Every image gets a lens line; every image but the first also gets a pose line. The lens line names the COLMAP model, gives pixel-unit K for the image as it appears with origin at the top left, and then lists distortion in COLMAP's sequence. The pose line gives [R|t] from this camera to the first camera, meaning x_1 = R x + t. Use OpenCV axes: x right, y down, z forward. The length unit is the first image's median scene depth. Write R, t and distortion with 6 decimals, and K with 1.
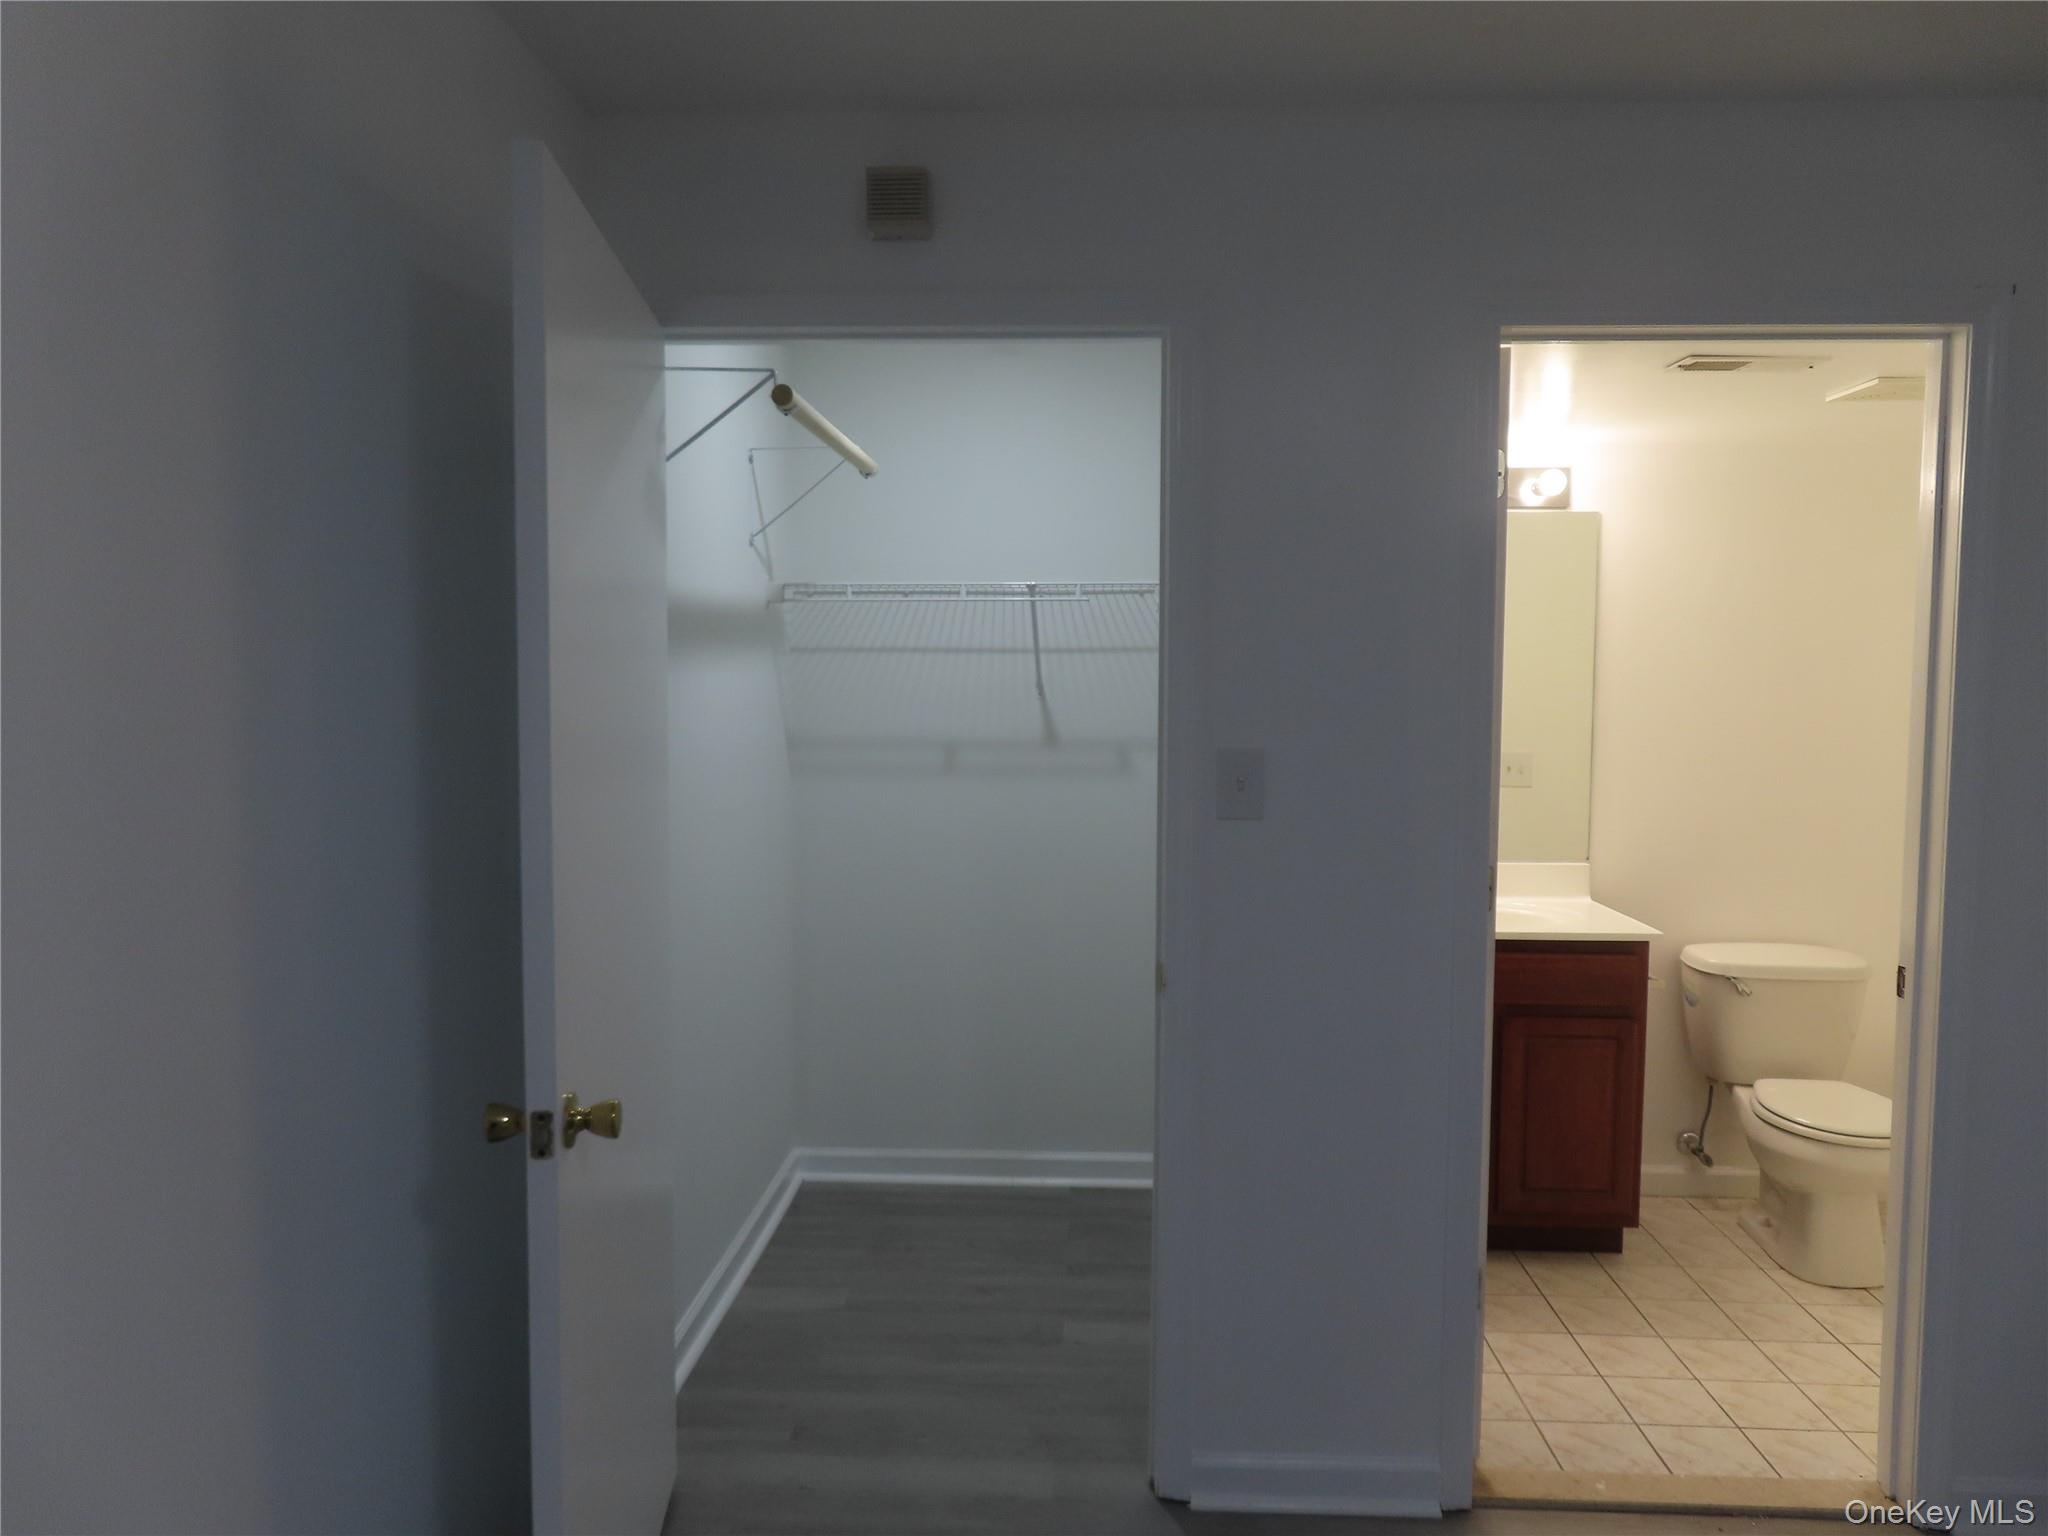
lens RADIAL K [[1454.0, 0, 1031.2], [0, 1454.0, 768.7], [0, 0, 1]] dist [0.003155, 0.000220]
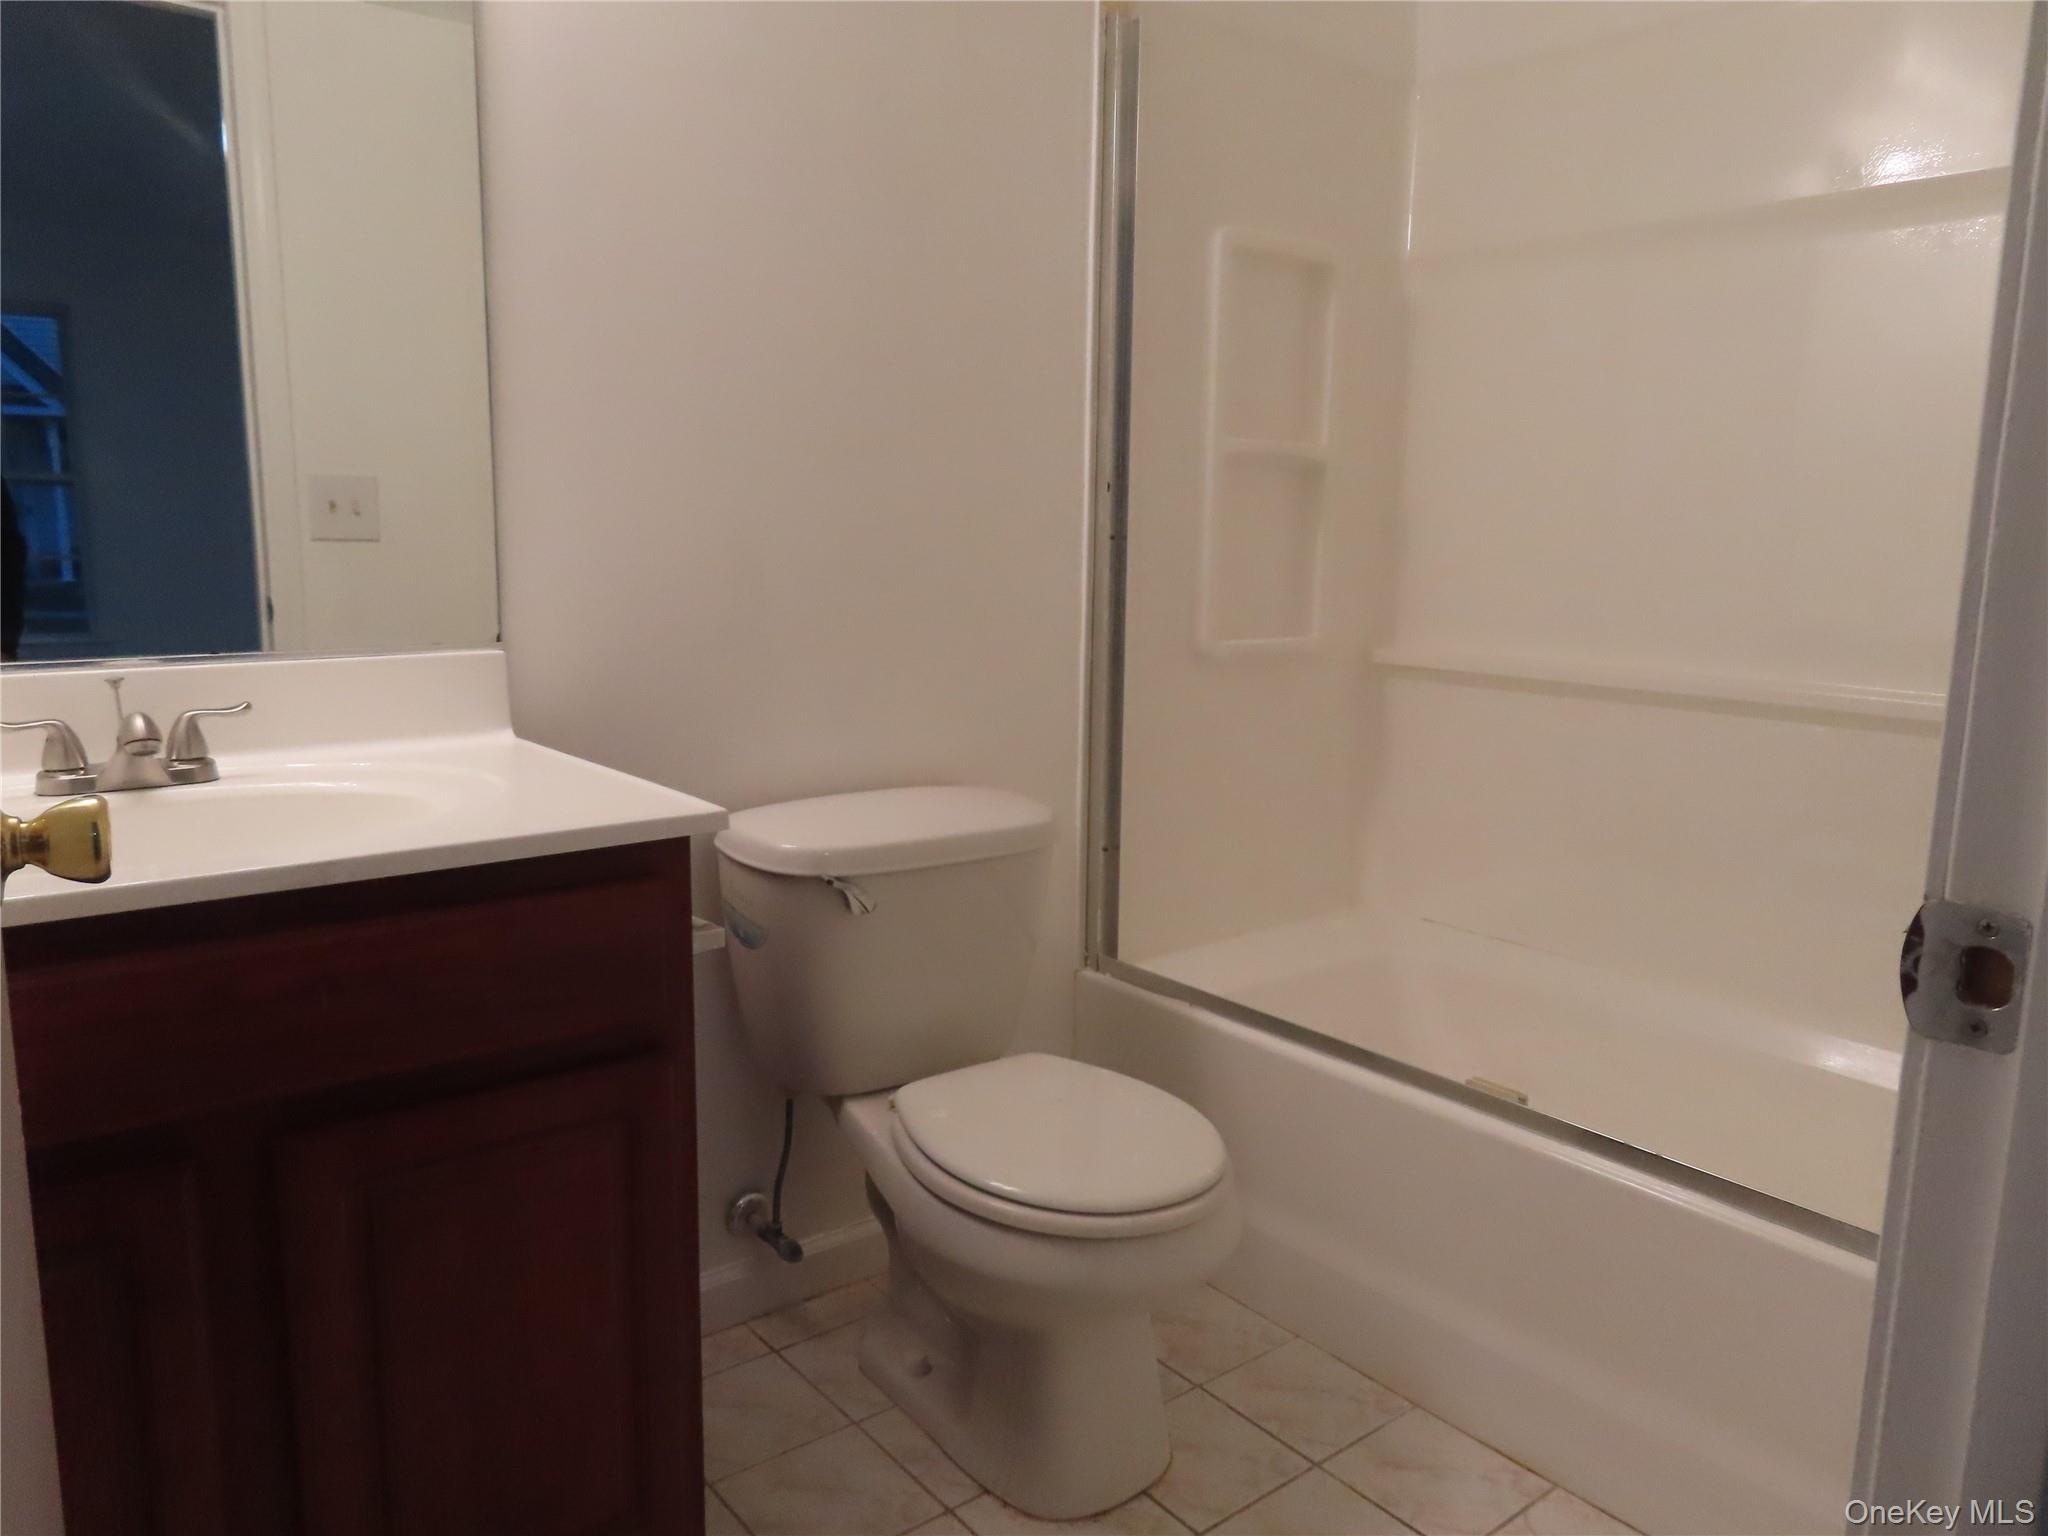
lens RADIAL K [[1454.0, 0, 1031.7], [0, 1454.0, 769.3], [0, 0, 1]] dist [0.003155, 0.000220]
pose [[0.748058, -0.104005, 0.655432, 0.228351], [0.032618, 0.992211, 0.120219, 0.055934], [-0.662831, -0.068552, 0.745624, 0.609758]]
